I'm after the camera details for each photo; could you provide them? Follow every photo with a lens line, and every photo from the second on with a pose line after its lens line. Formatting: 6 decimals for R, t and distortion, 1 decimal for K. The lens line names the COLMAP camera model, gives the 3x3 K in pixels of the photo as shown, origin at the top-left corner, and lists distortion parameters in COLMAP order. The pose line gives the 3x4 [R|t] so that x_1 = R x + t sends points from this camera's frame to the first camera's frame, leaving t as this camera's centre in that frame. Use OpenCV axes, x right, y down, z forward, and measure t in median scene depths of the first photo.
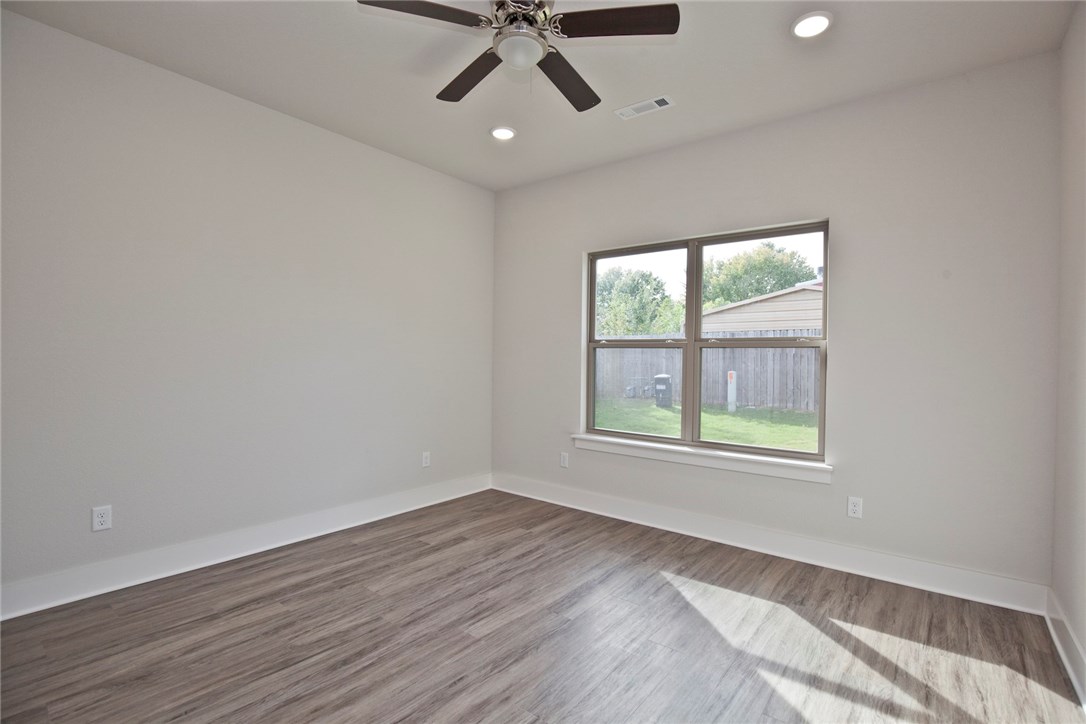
lens RADIAL K [[516.4, 0, 543.0], [0, 516.4, 362.0], [0, 0, 1]] dist [-0.002414, -0.000714]
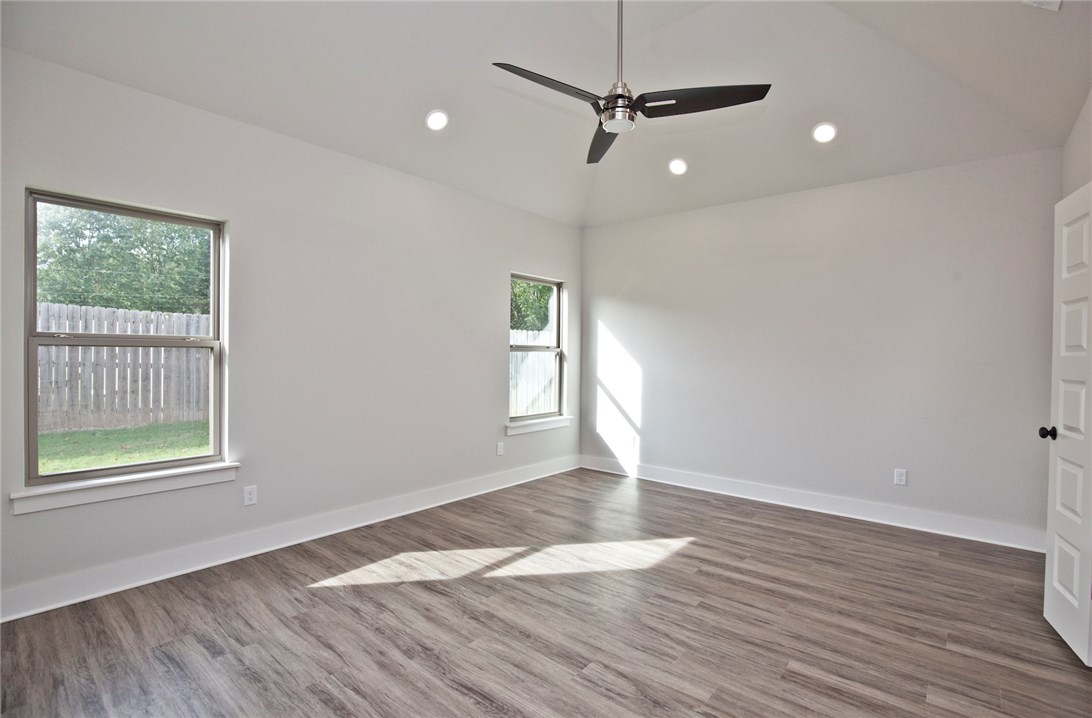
lens RADIAL K [[506.3, 0, 553.9], [0, 506.3, 355.9], [0, 0, 1]] dist [-0.038247, 0.009066]
pose [[0.021254, -0.003691, 0.999767, -0.725118], [0.011636, 0.999926, 0.003444, -0.013371], [-0.999706, 0.011560, 0.021295, 0.574951]]
